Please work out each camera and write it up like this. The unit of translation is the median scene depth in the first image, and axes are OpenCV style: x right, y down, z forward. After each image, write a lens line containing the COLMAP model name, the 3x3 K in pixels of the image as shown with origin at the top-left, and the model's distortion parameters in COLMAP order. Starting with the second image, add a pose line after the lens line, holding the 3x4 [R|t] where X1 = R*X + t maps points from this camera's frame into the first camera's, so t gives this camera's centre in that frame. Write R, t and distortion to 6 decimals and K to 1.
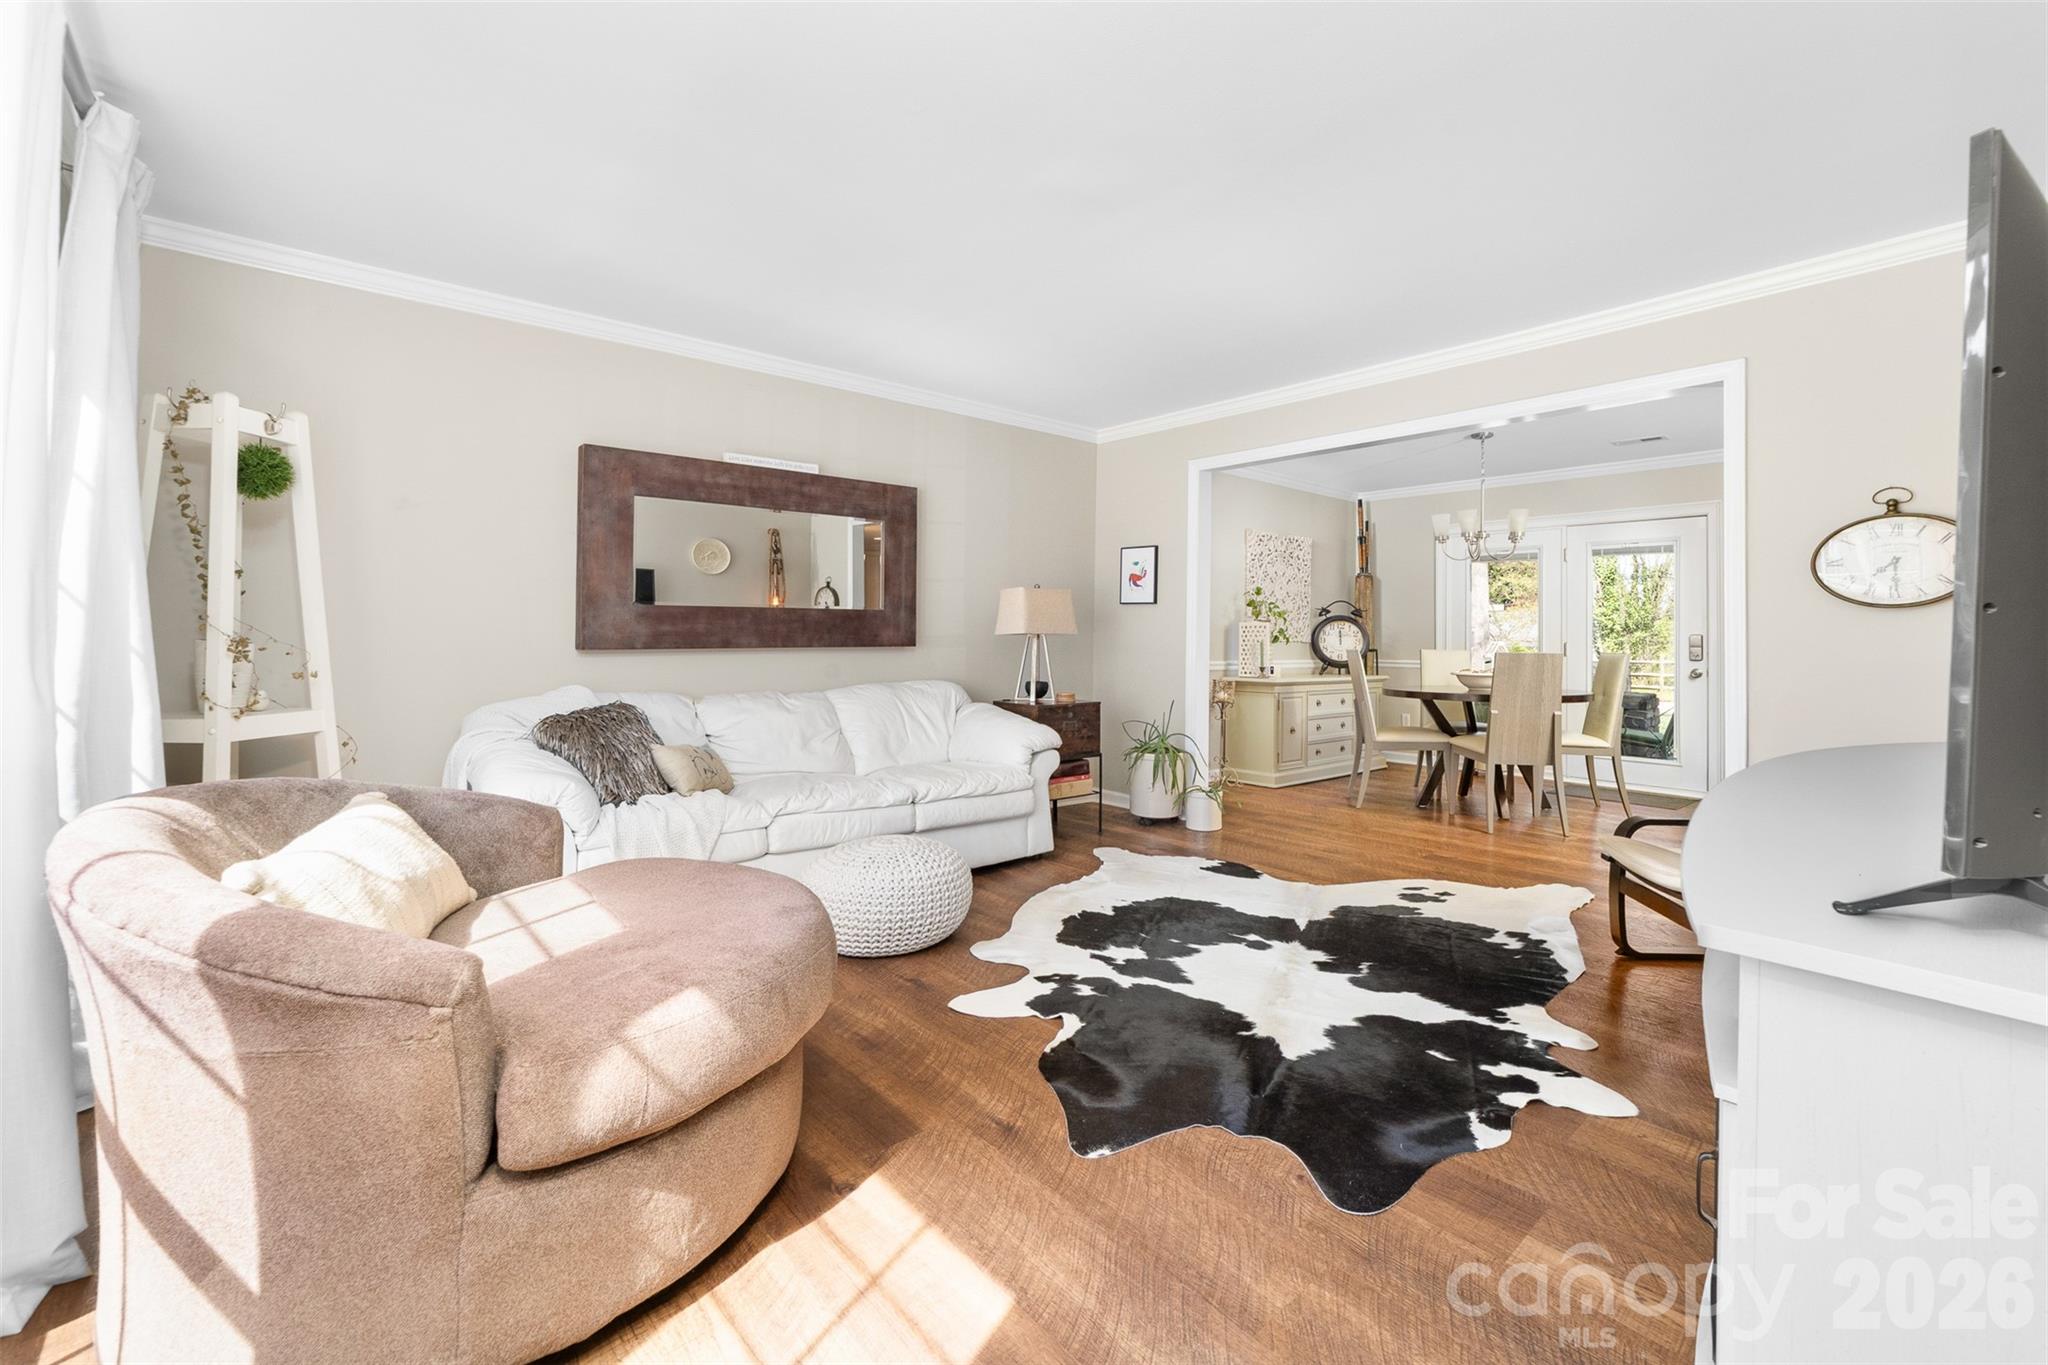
lens RADIAL K [[837.8, 0, 994.8], [0, 837.8, 627.5], [0, 0, 1]] dist [-0.010227, 0.000222]
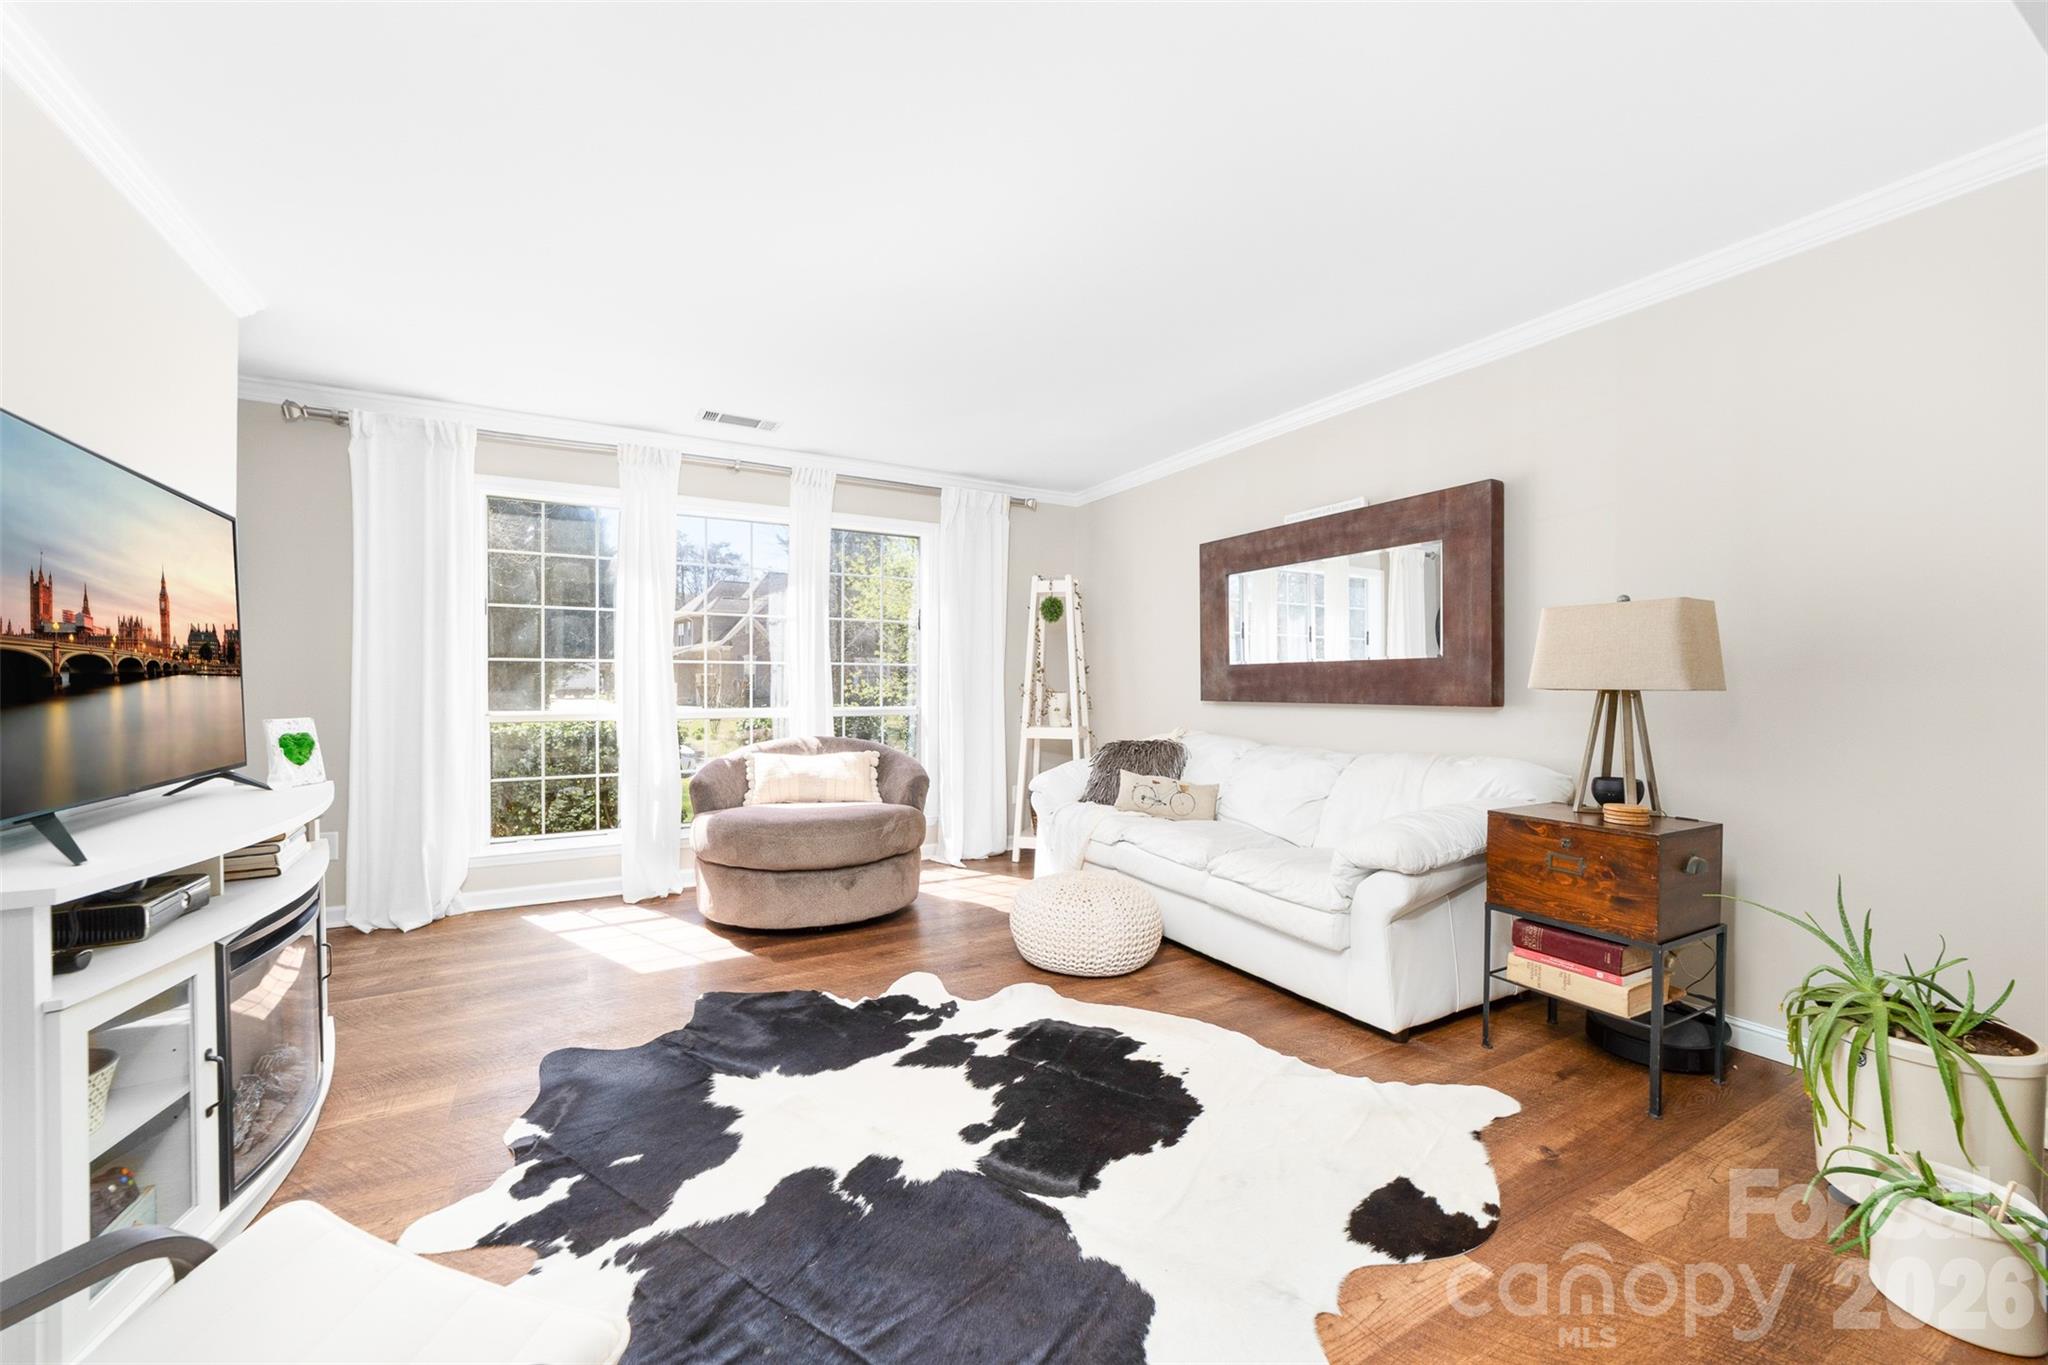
lens RADIAL K [[767.2, 0, 1015.1], [0, 767.2, 683.2], [0, 0, 1]] dist [-0.009213, 0.000085]
pose [[-0.144662, -0.011657, -0.989413, 1.005543], [-0.001753, 0.999932, -0.011524, 0.017972], [0.989480, 0.000067, -0.144672, 1.200555]]
